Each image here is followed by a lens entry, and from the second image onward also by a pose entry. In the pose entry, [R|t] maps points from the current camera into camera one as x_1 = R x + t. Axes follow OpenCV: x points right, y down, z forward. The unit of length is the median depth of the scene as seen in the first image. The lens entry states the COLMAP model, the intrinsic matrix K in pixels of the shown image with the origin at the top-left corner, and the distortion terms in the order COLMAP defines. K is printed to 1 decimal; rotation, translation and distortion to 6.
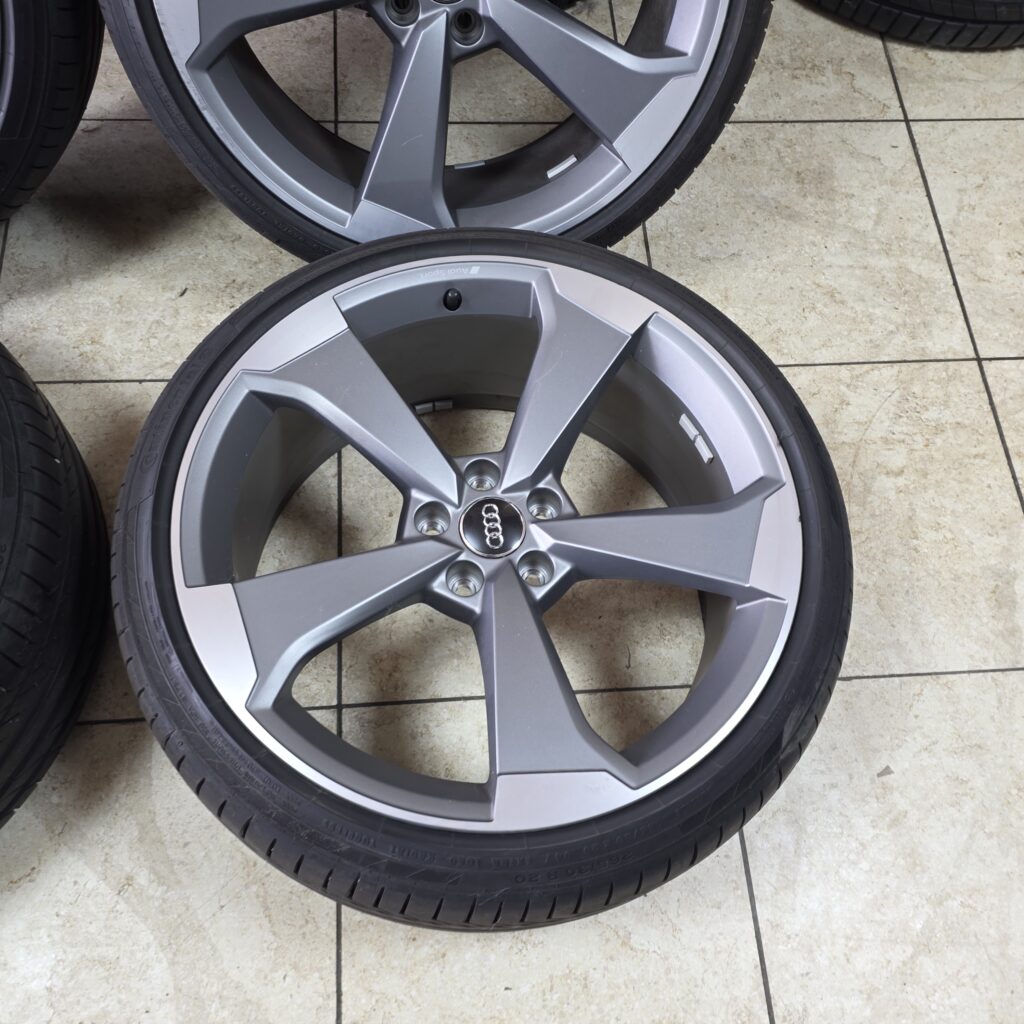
lens RADIAL K [[999.3, 0, 515.5], [0, 999.3, 513.8], [0, 0, 1]] dist [0.077531, -0.080610]
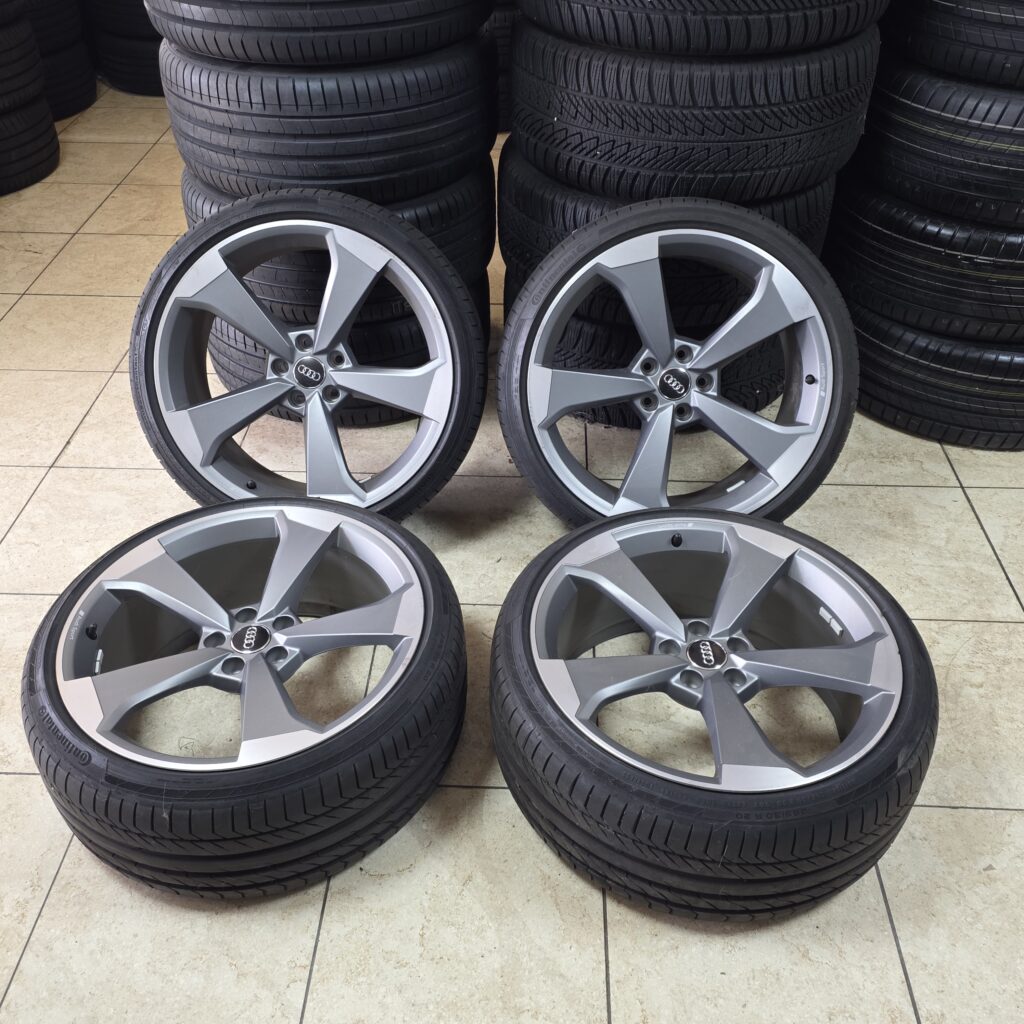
lens RADIAL K [[999.3, 0, 515.5], [0, 999.3, 513.8], [0, 0, 1]] dist [0.077531, -0.080610]
pose [[0.991887, 0.011172, -0.126628, -0.110704], [-0.065435, 0.898895, -0.433250, 0.465951], [0.108985, 0.438021, 0.892334, -0.536972]]
